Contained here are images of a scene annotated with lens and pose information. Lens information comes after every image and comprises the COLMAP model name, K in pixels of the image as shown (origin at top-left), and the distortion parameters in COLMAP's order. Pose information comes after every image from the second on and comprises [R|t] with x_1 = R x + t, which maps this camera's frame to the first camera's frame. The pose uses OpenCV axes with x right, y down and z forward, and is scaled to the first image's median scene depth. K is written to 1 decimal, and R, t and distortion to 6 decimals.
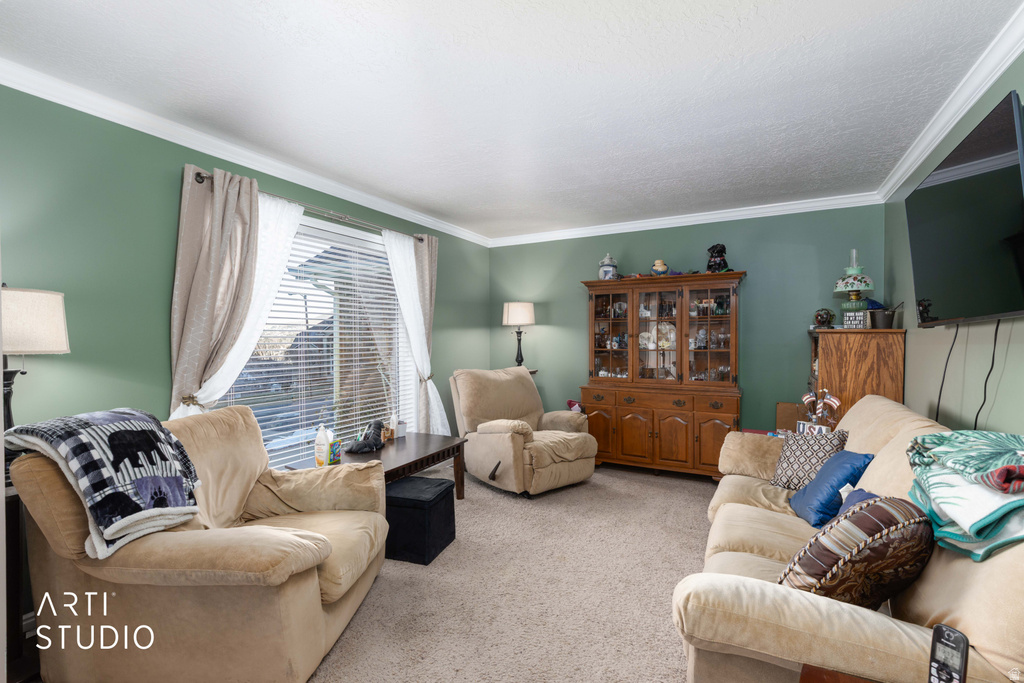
lens RADIAL K [[461.9, 0, 509.0], [0, 461.9, 338.9], [0, 0, 1]] dist [0.008078, 0.000822]
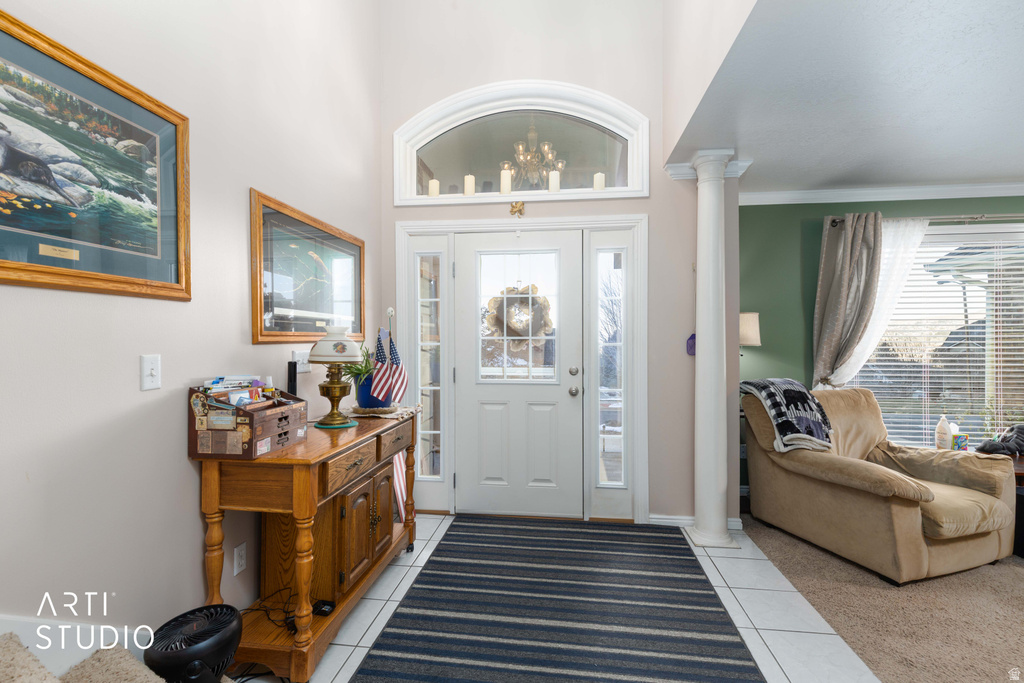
lens RADIAL K [[461.9, 0, 509.0], [0, 461.9, 338.9], [0, 0, 1]] dist [0.008078, 0.000822]
pose [[0.368960, 0.009741, -0.929394, 0.377625], [-0.005658, 0.999950, 0.008235, -0.005663], [0.929428, 0.002220, 0.368997, -0.586347]]
